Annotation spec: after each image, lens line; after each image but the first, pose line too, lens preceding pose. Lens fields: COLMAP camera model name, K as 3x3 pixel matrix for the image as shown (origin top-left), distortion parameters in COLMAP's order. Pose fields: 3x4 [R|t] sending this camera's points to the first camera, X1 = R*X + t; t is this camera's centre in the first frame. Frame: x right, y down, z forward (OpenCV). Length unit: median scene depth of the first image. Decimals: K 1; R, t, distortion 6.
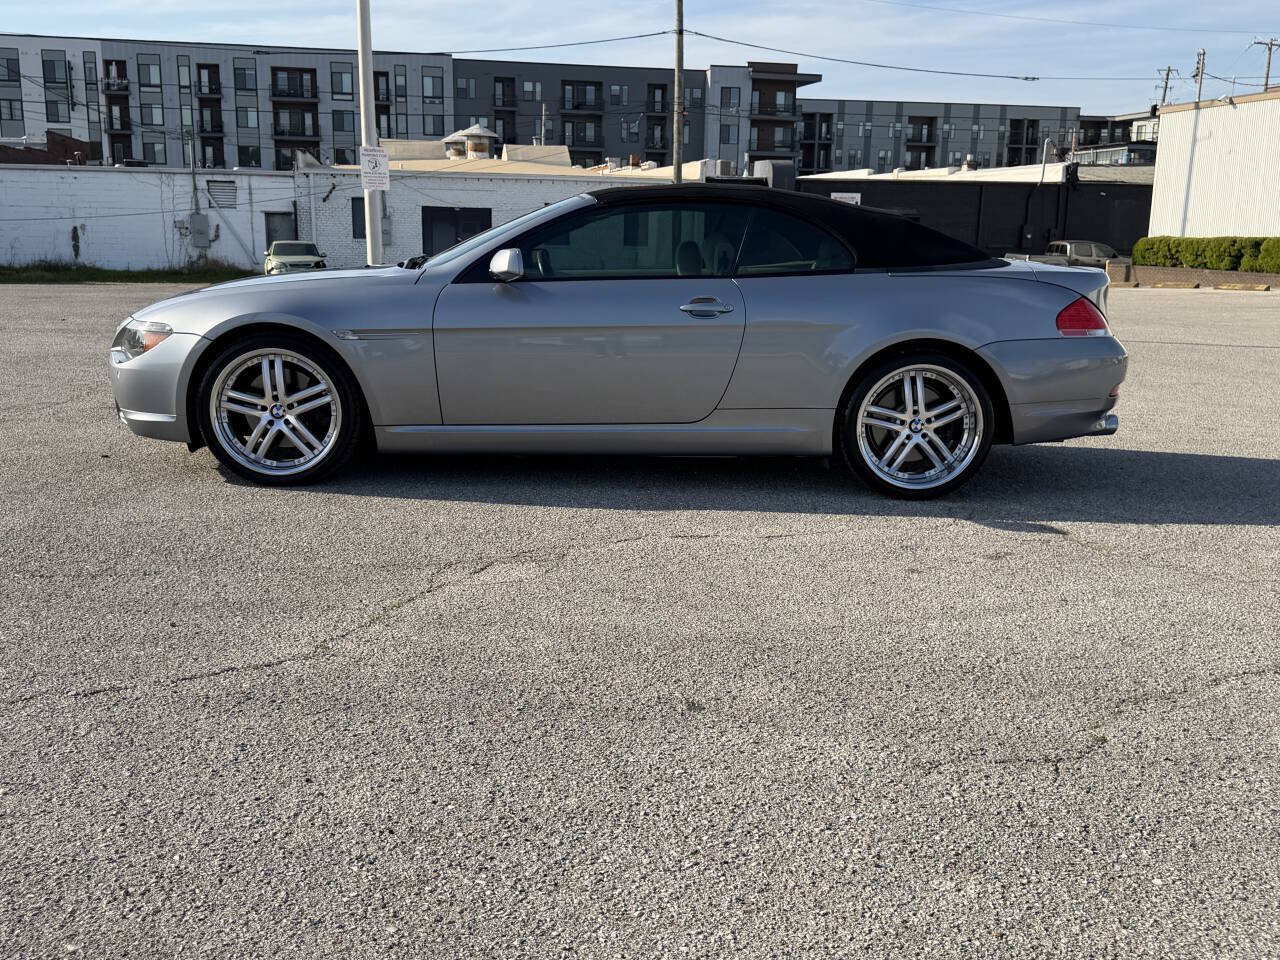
lens RADIAL K [[1218.3, 0, 640.0], [0, 1218.3, 480.0], [0, 0, 1]] dist [0.123961, -0.247521]
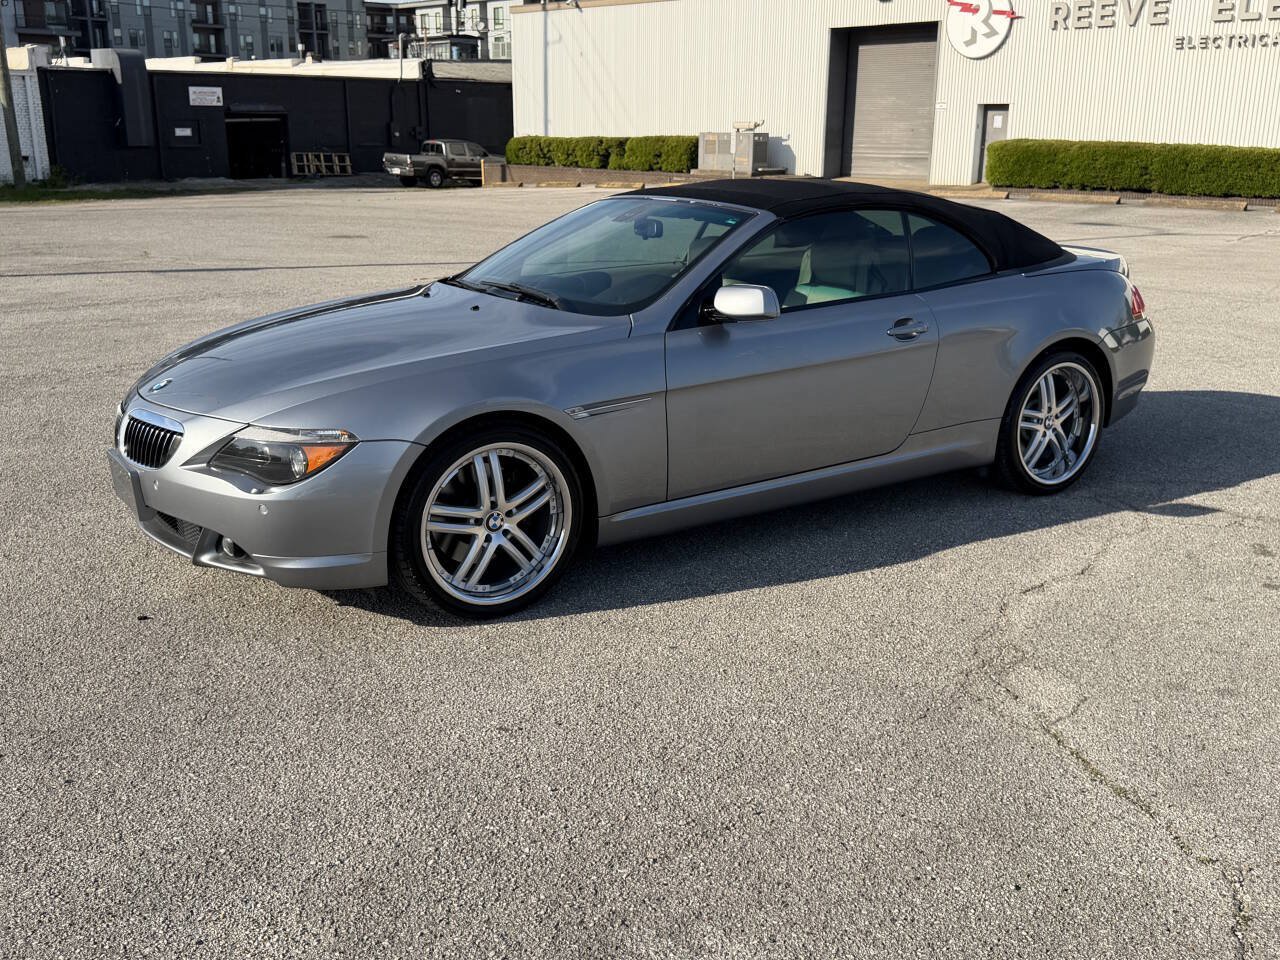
lens RADIAL K [[1217.1, 0, 637.1], [0, 1217.1, 480.5], [0, 0, 1]] dist [0.131429, -0.234499]
pose [[0.849829, -0.158910, 0.502532, -0.078631], [0.114251, 0.986336, 0.118689, -0.021178], [-0.514527, -0.043451, 0.856373, 0.041073]]
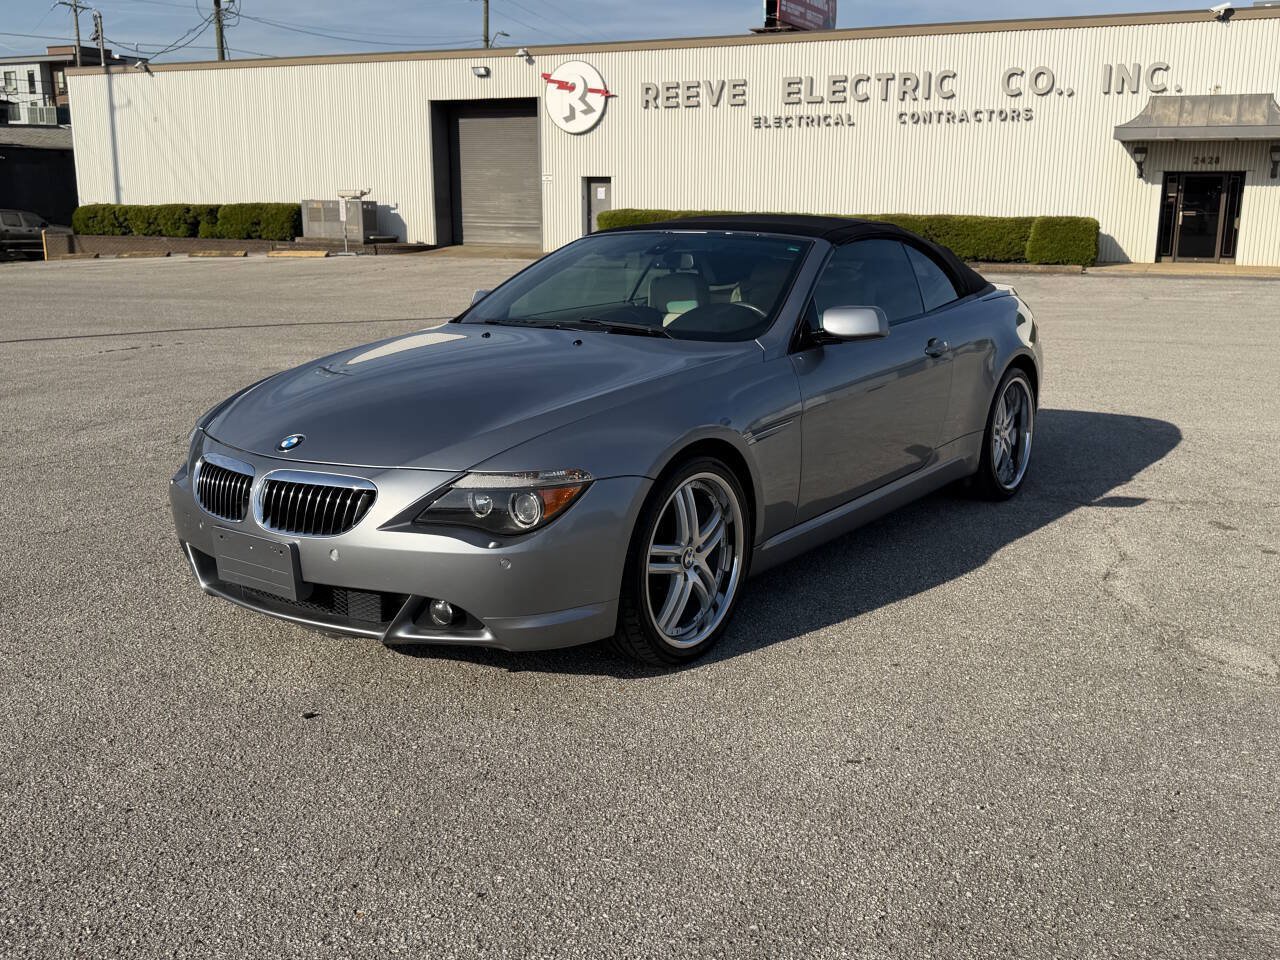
lens RADIAL K [[1218.3, 0, 640.0], [0, 1218.3, 480.0], [0, 0, 1]] dist [0.123961, -0.247521]
pose [[0.609046, -0.190039, 0.770031, -0.113370], [0.164336, 0.980038, 0.111888, -0.024518], [-0.775923, 0.058399, 0.628118, 0.076564]]
